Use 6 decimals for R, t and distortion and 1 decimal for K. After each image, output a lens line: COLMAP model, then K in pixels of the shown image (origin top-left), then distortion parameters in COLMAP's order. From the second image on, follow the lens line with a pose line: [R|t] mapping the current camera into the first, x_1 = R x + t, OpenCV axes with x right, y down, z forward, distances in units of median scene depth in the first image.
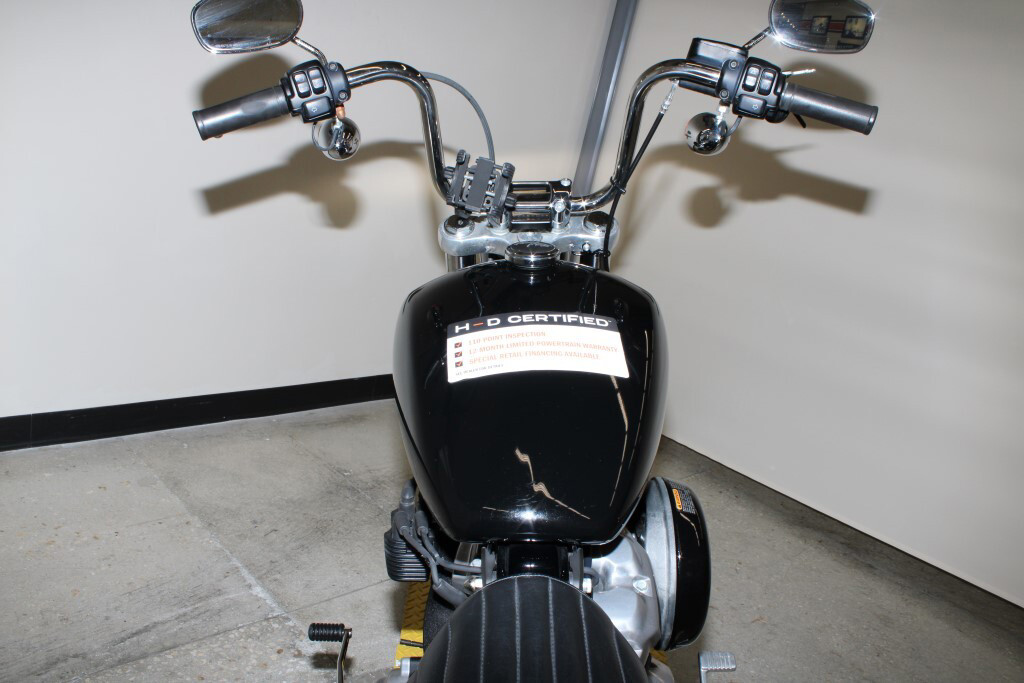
lens RADIAL K [[846.4, 0, 511.6], [0, 846.4, 351.6], [0, 0, 1]] dist [-0.172814, 0.159951]
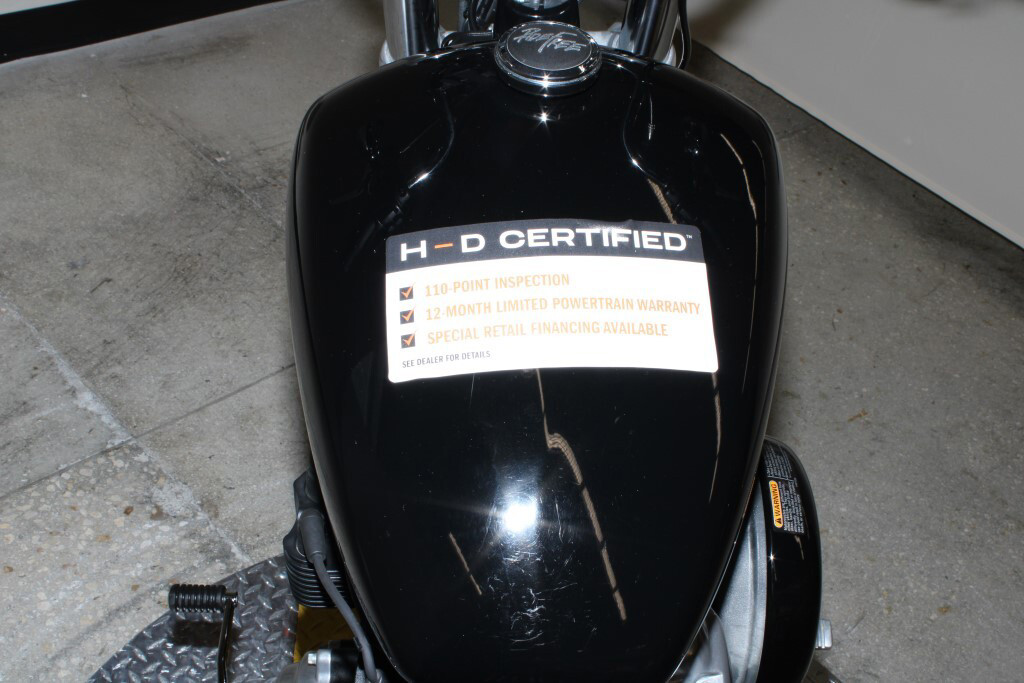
lens RADIAL K [[1275.4, 0, 514.2], [0, 1275.4, 355.3], [0, 0, 1]] dist [-0.076609, 0.098519]
pose [[0.999351, 0.019807, 0.030094, -0.010581], [-0.030518, 0.909347, 0.414917, -0.180229], [-0.019148, -0.415566, 0.909362, 0.142241]]
